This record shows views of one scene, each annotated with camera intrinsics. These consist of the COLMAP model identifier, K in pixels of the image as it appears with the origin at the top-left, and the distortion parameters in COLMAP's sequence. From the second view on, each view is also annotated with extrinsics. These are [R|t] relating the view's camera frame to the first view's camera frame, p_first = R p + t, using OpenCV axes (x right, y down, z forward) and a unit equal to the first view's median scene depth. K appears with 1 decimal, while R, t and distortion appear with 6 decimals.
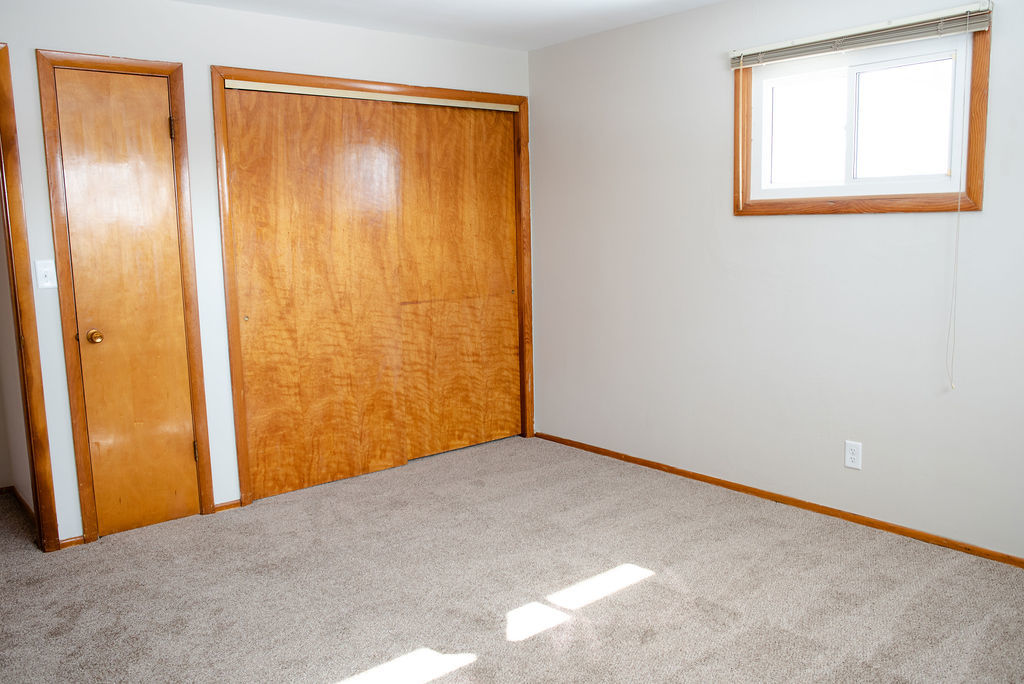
lens RADIAL K [[850.2, 0, 512.0], [0, 850.2, 342.0], [0, 0, 1]] dist [0.006611, 0.009255]
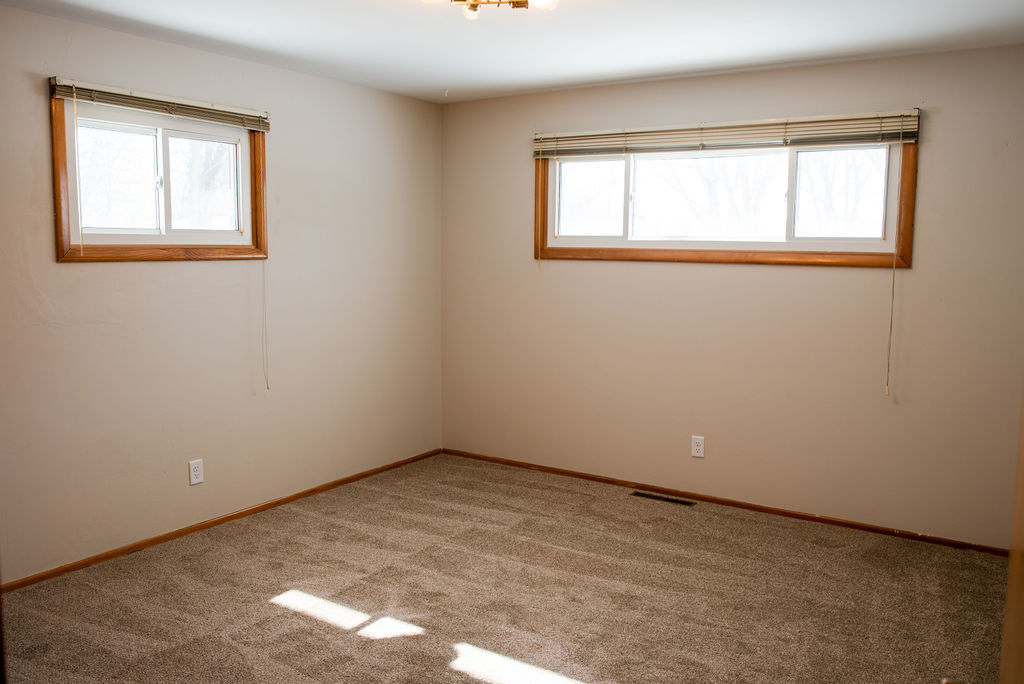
lens RADIAL K [[841.8, 0, 512.0], [0, 841.8, 342.0], [0, 0, 1]] dist [-0.046835, 0.014281]
pose [[-0.278022, -0.086757, 0.956649, -0.834555], [0.143719, 0.980946, 0.130728, -0.132637], [-0.949762, 0.173834, -0.260256, 0.944598]]
